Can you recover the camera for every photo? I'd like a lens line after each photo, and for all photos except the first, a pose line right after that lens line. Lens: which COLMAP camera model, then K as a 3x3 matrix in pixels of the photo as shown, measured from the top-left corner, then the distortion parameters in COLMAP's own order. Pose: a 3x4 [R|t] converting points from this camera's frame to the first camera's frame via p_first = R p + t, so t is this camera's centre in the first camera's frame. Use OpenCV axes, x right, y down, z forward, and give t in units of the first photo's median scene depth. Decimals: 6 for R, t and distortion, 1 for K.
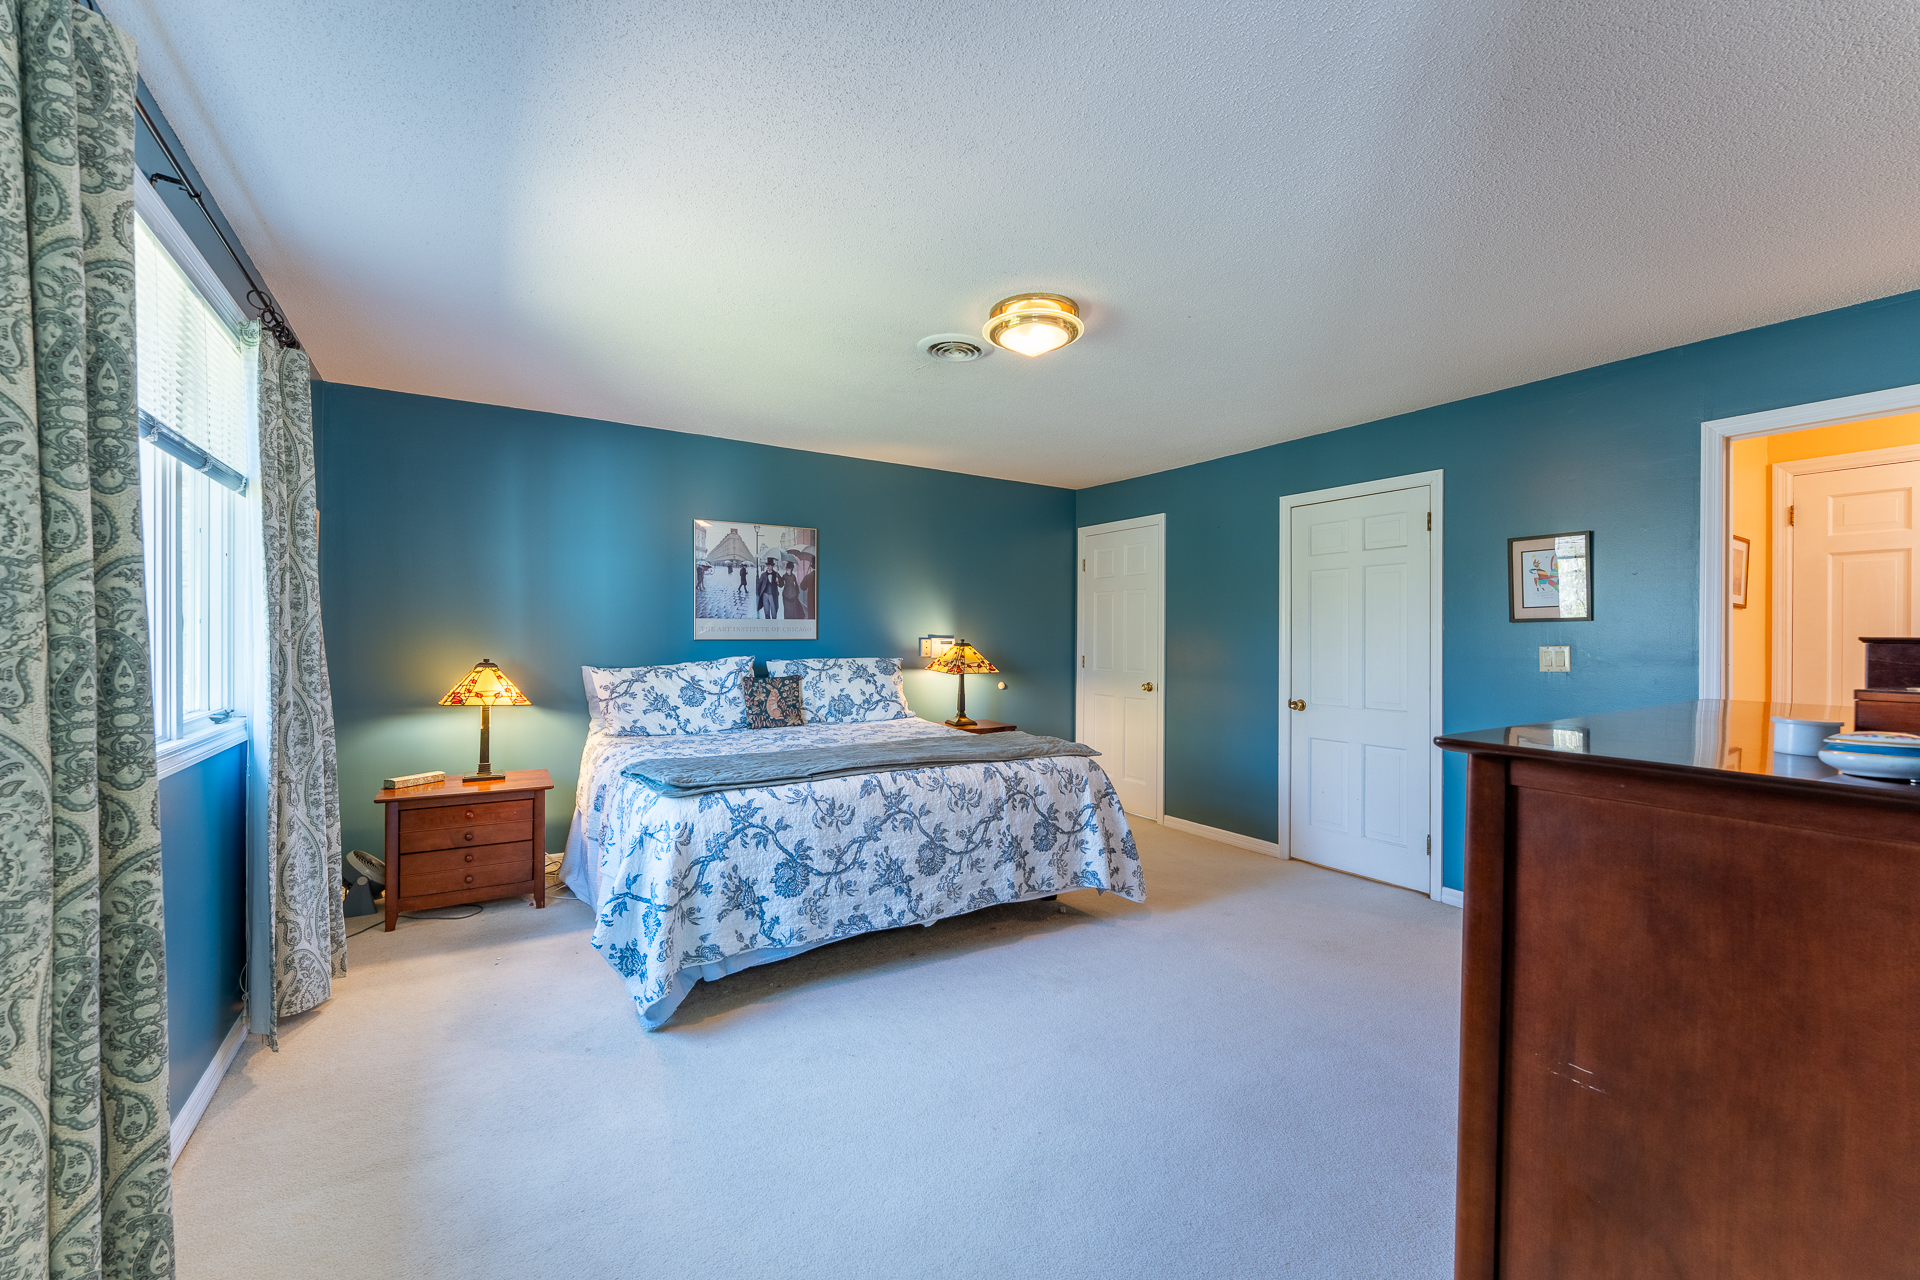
lens RADIAL K [[770.8, 0, 966.1], [0, 770.8, 639.4], [0, 0, 1]] dist [-0.001283, -0.000331]
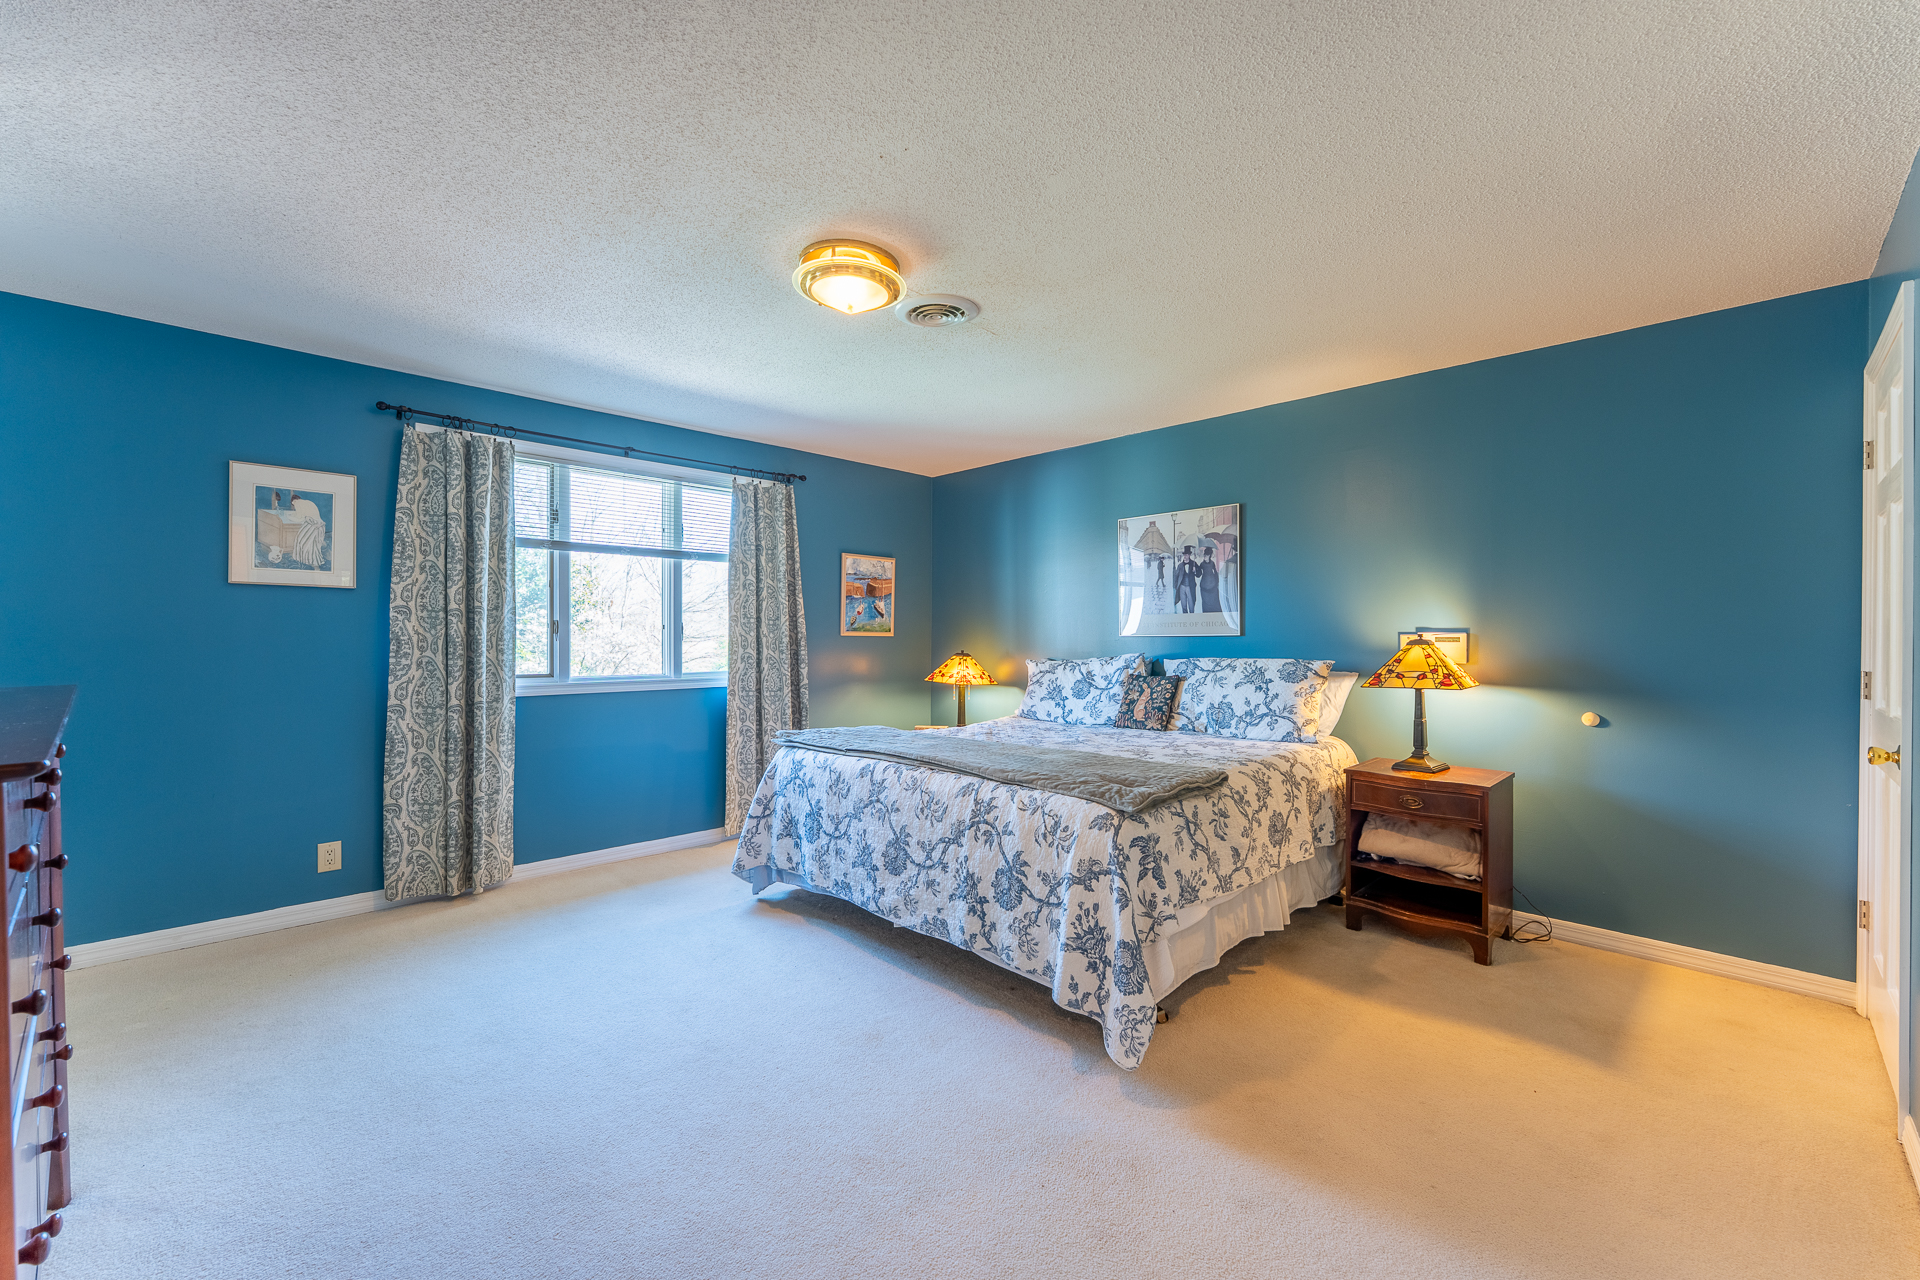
lens RADIAL K [[770.8, 0, 966.1], [0, 770.8, 639.4], [0, 0, 1]] dist [-0.001283, -0.000331]
pose [[0.217273, -0.001653, -0.976110, 0.833129], [-0.001374, 0.999997, -0.002000, 0.009656], [0.976110, 0.001776, 0.217270, 0.791447]]
